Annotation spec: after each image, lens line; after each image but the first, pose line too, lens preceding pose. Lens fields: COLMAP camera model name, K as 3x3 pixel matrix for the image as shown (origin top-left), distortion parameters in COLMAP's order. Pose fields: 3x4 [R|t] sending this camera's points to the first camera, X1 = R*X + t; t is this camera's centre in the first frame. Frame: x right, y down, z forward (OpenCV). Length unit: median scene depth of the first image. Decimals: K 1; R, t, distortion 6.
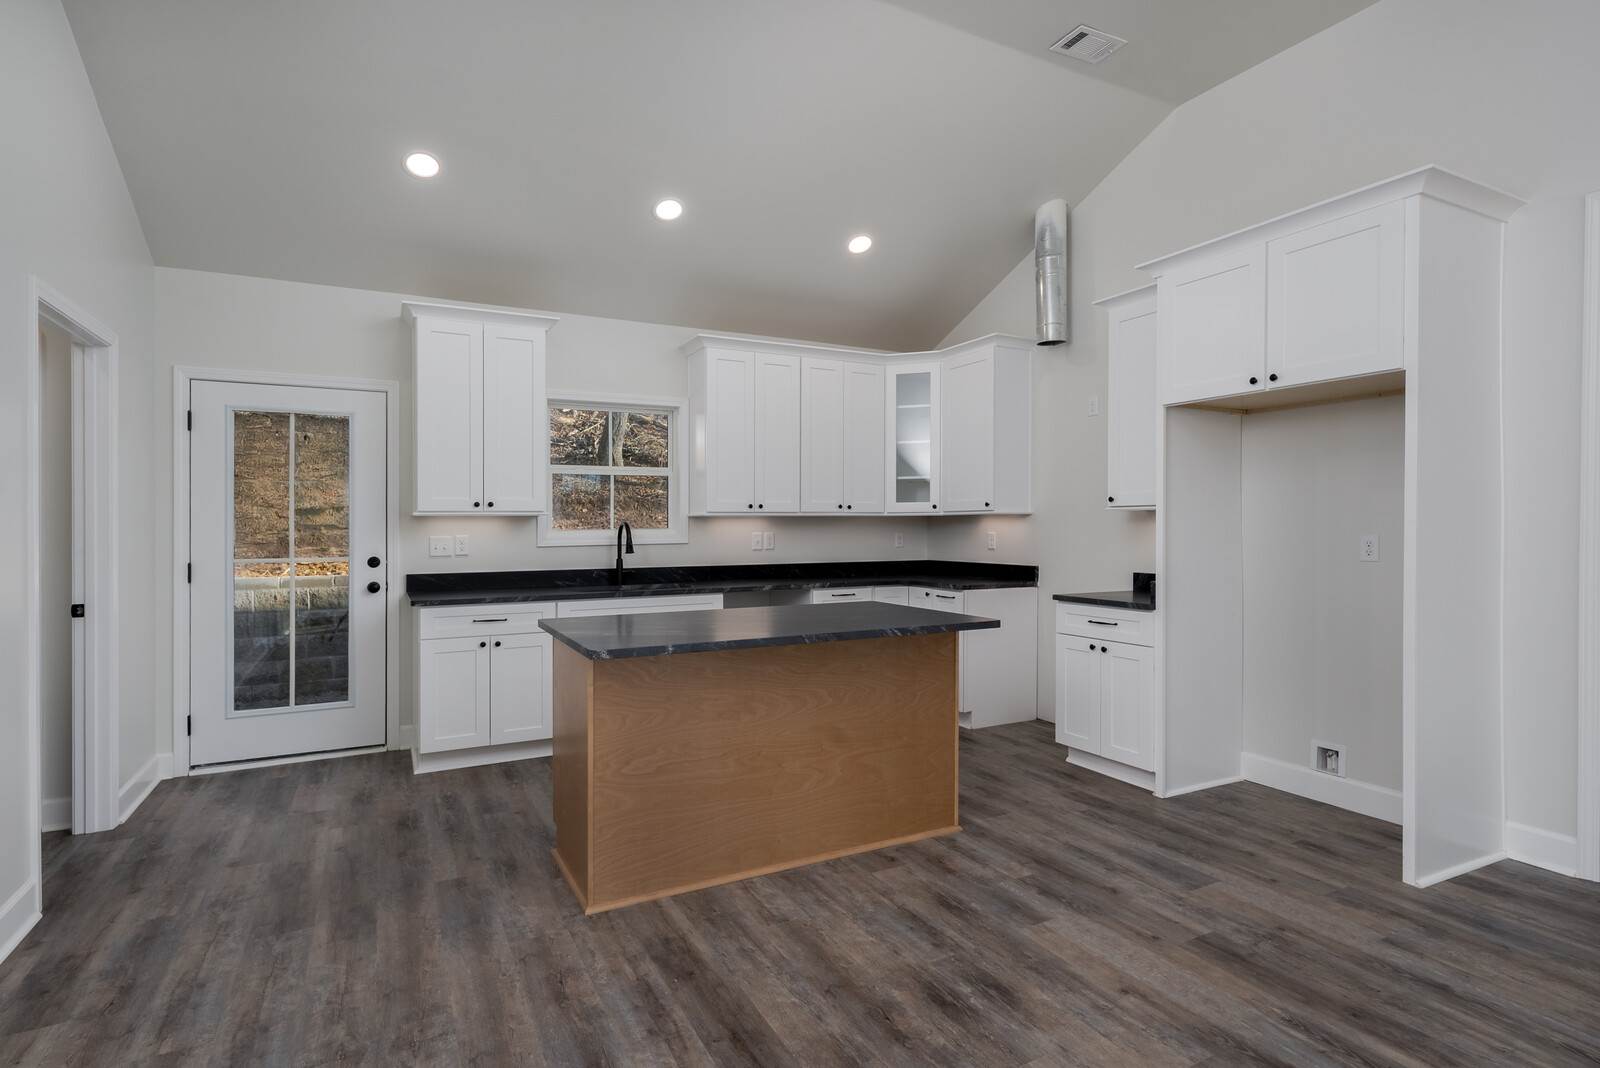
lens RADIAL K [[815.1, 0, 797.5], [0, 815.1, 510.3], [0, 0, 1]] dist [-0.001271, -0.000671]
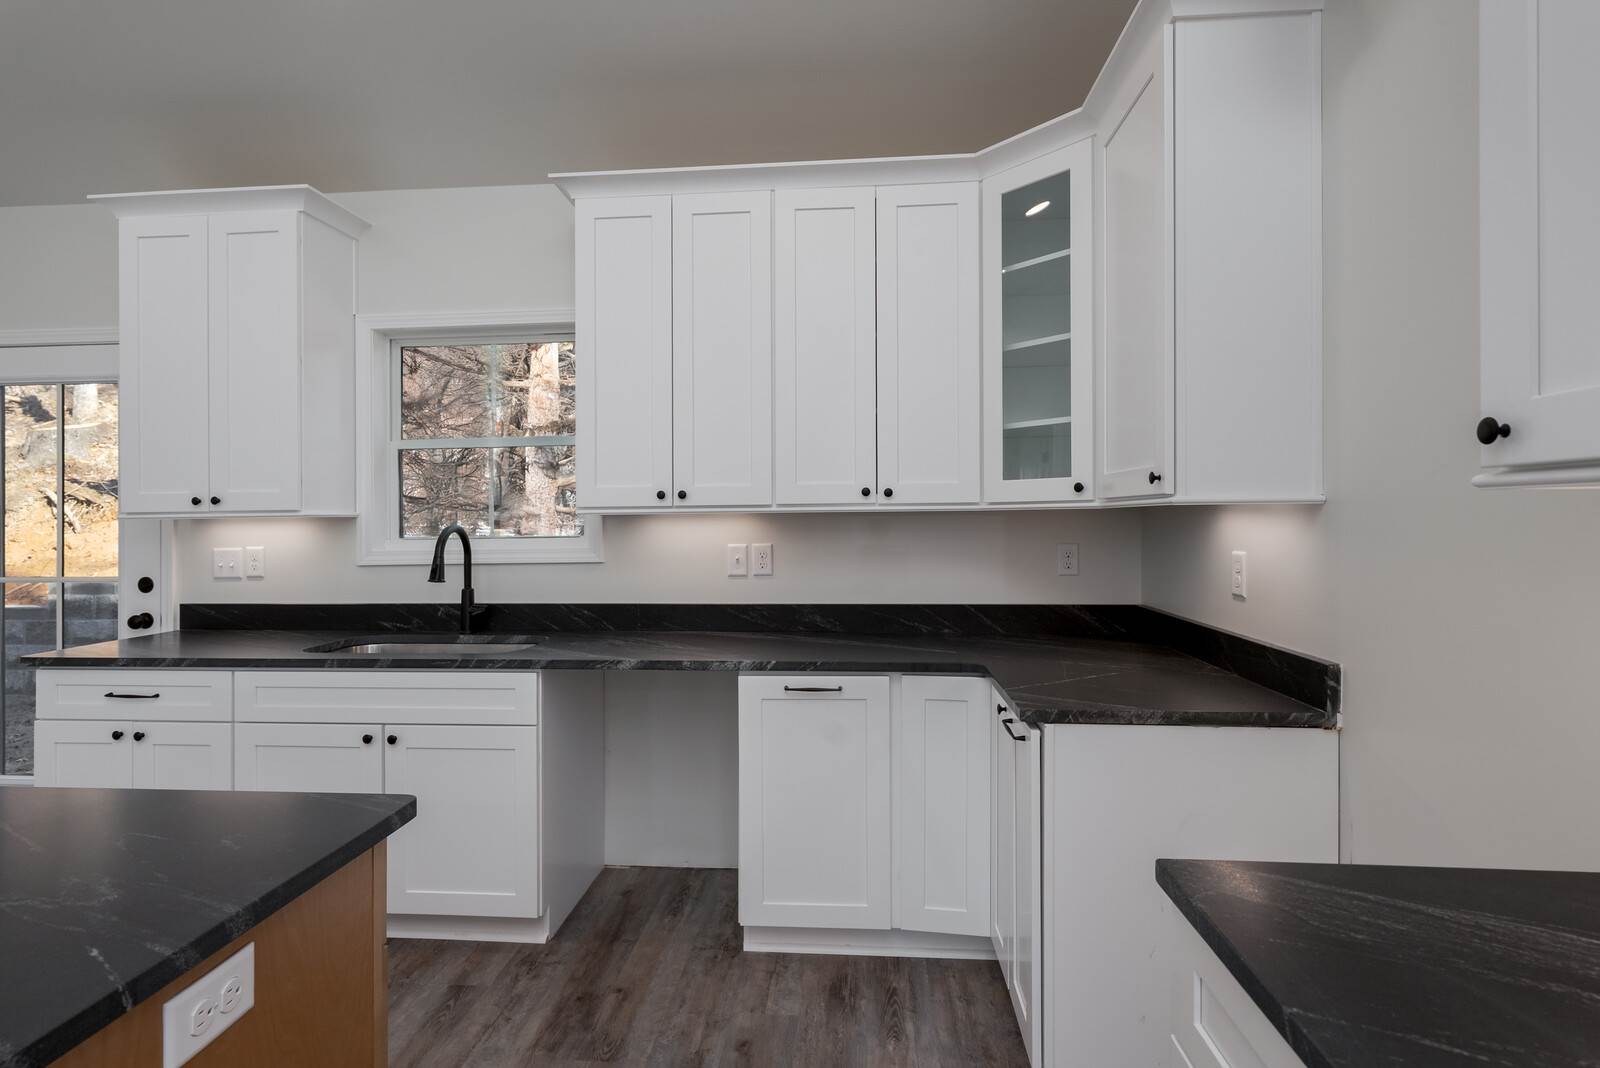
lens RADIAL K [[815.1, 0, 797.5], [0, 815.1, 510.3], [0, 0, 1]] dist [-0.001271, -0.000671]
pose [[0.845062, -0.007200, -0.534621, 0.330703], [0.015450, 0.999821, 0.010955, 0.000454], [0.534446, -0.017518, 0.845021, 0.700563]]
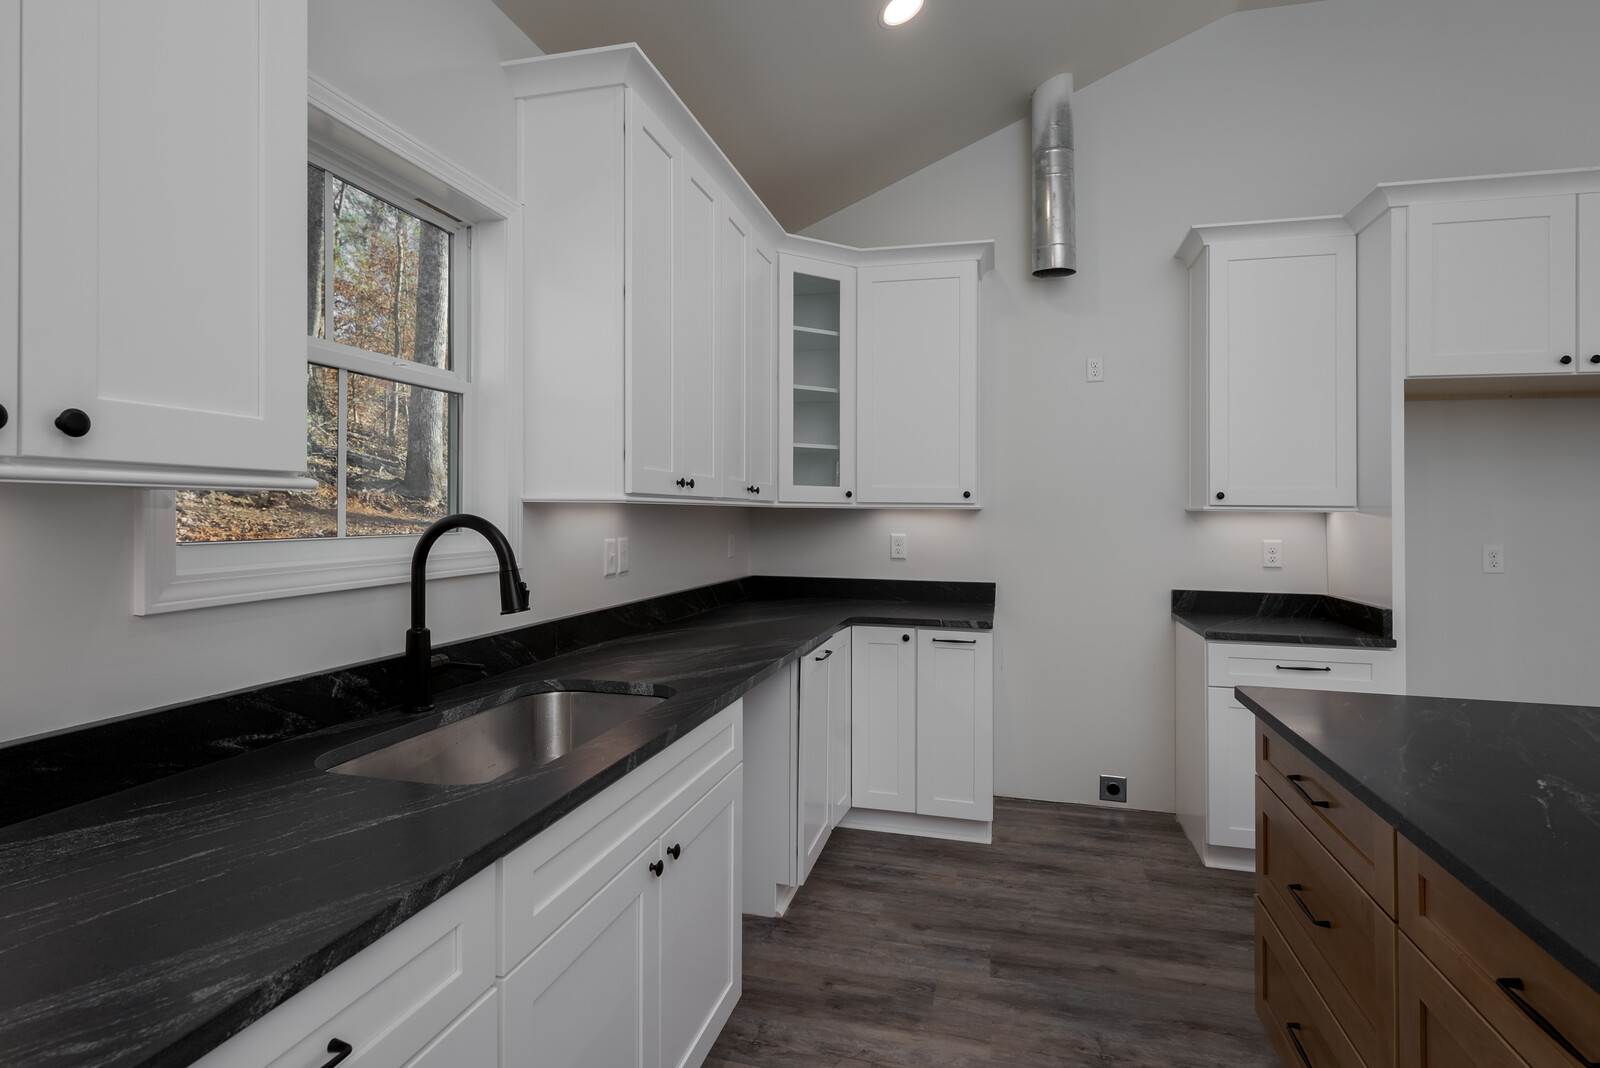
lens RADIAL K [[815.1, 0, 797.5], [0, 815.1, 510.3], [0, 0, 1]] dist [-0.001271, -0.000671]
pose [[0.664688, 0.016109, 0.746947, -0.404875], [-0.029714, 0.999547, 0.004885, 0.007290], [-0.746530, -0.025442, 0.664865, 0.747995]]
